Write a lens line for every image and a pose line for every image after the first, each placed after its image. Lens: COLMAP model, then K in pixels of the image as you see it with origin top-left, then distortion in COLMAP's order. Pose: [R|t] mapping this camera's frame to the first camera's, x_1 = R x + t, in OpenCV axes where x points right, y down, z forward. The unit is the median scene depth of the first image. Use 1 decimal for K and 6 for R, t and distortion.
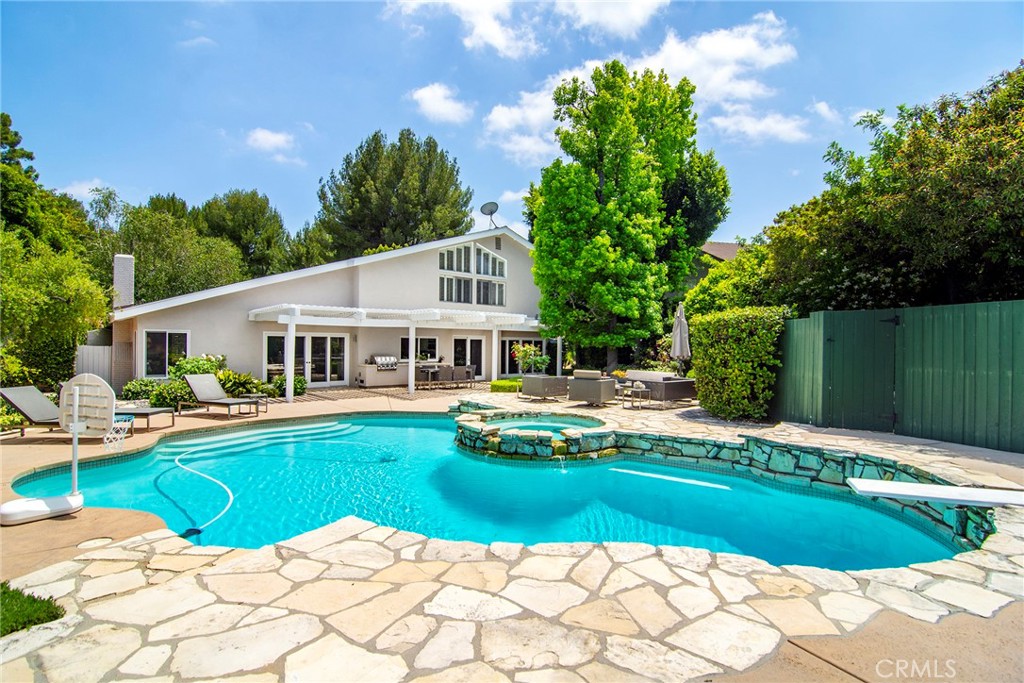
lens RADIAL K [[490.4, 0, 514.3], [0, 490.4, 339.3], [0, 0, 1]] dist [-0.011975, -0.007352]
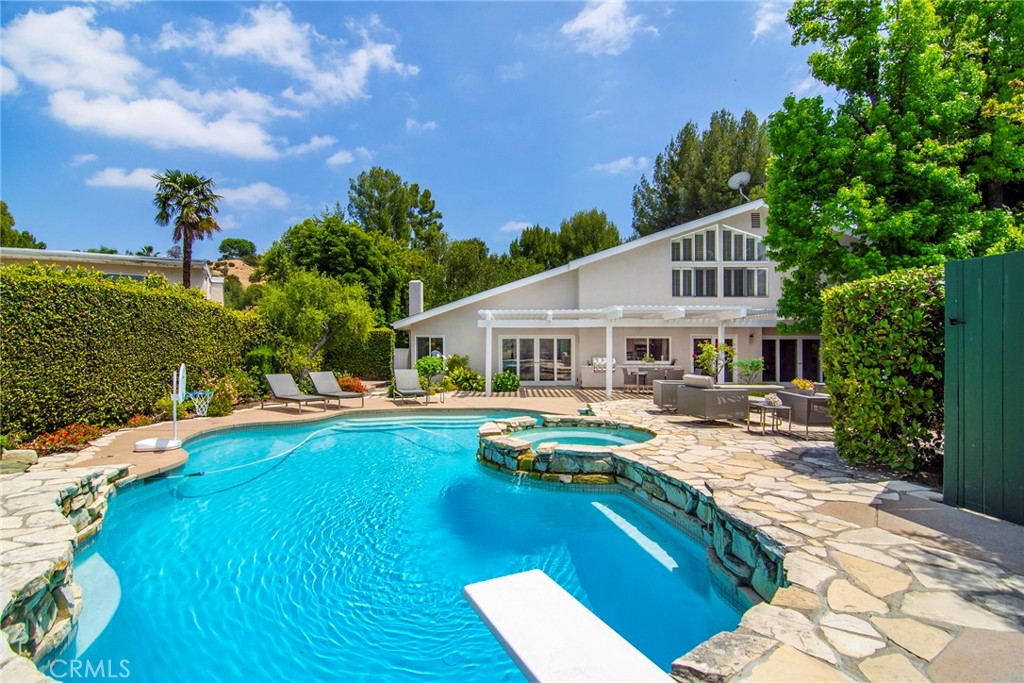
lens RADIAL K [[490.4, 0, 510.5], [0, 490.4, 348.0], [0, 0, 1]] dist [-0.011975, -0.007352]
pose [[0.738421, -0.007193, -0.674302, 0.276902], [0.014926, 0.999872, 0.005680, 0.008126], [0.674175, -0.014259, 0.738434, 0.155222]]
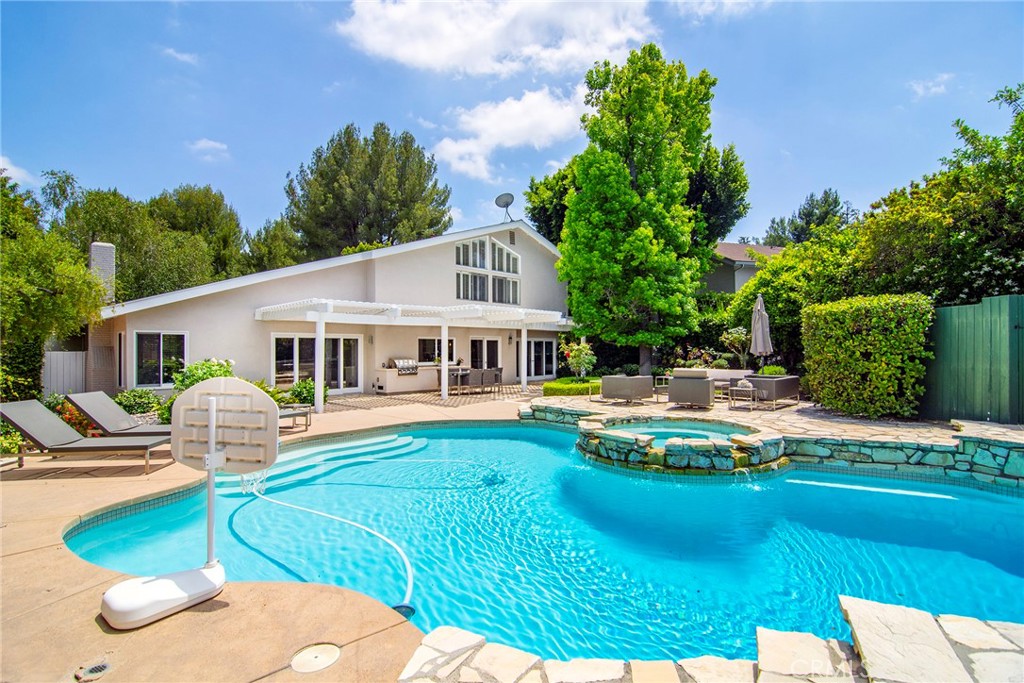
lens RADIAL K [[490.4, 0, 512.1], [0, 490.4, 338.5], [0, 0, 1]] dist [-0.011975, -0.007352]
pose [[0.995657, -0.011400, 0.092395, -0.158727], [0.012414, 0.999869, -0.010405, 0.008744], [-0.092265, 0.011507, 0.995668, 0.087576]]
